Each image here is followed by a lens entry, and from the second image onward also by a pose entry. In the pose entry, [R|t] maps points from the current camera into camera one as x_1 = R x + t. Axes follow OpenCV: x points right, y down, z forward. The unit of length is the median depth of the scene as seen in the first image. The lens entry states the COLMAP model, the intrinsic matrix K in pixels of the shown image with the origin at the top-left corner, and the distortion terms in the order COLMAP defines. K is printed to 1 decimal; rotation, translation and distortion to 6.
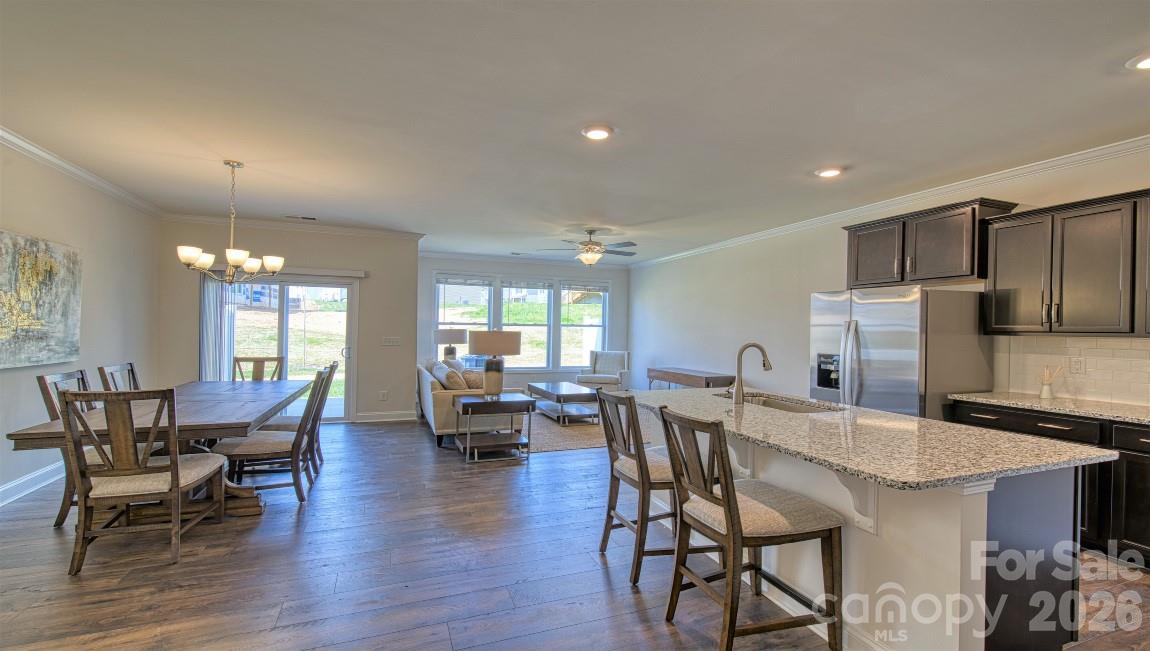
lens RADIAL K [[491.8, 0, 578.6], [0, 491.8, 324.5], [0, 0, 1]] dist [-0.004420, -0.000575]
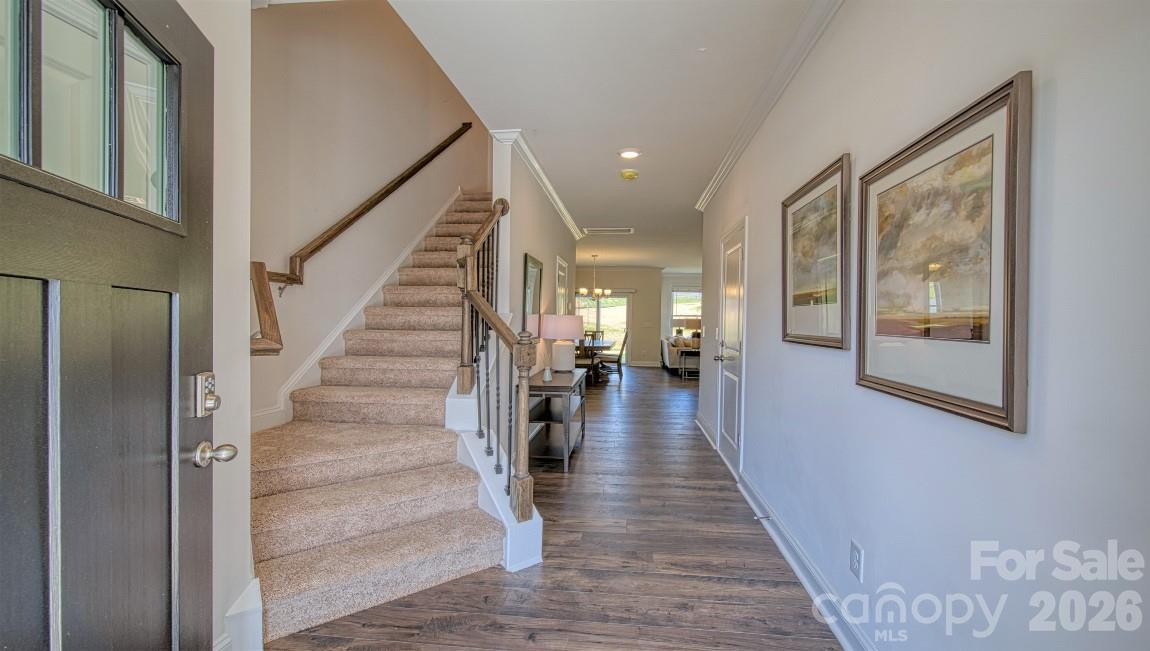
lens RADIAL K [[491.8, 0, 578.6], [0, 491.8, 324.5], [0, 0, 1]] dist [-0.004420, -0.000575]
pose [[0.886962, 0.007097, -0.461788, 0.275219], [-0.000236, 0.999889, 0.014914, 0.005267], [0.461843, -0.013119, 0.886865, -0.857255]]
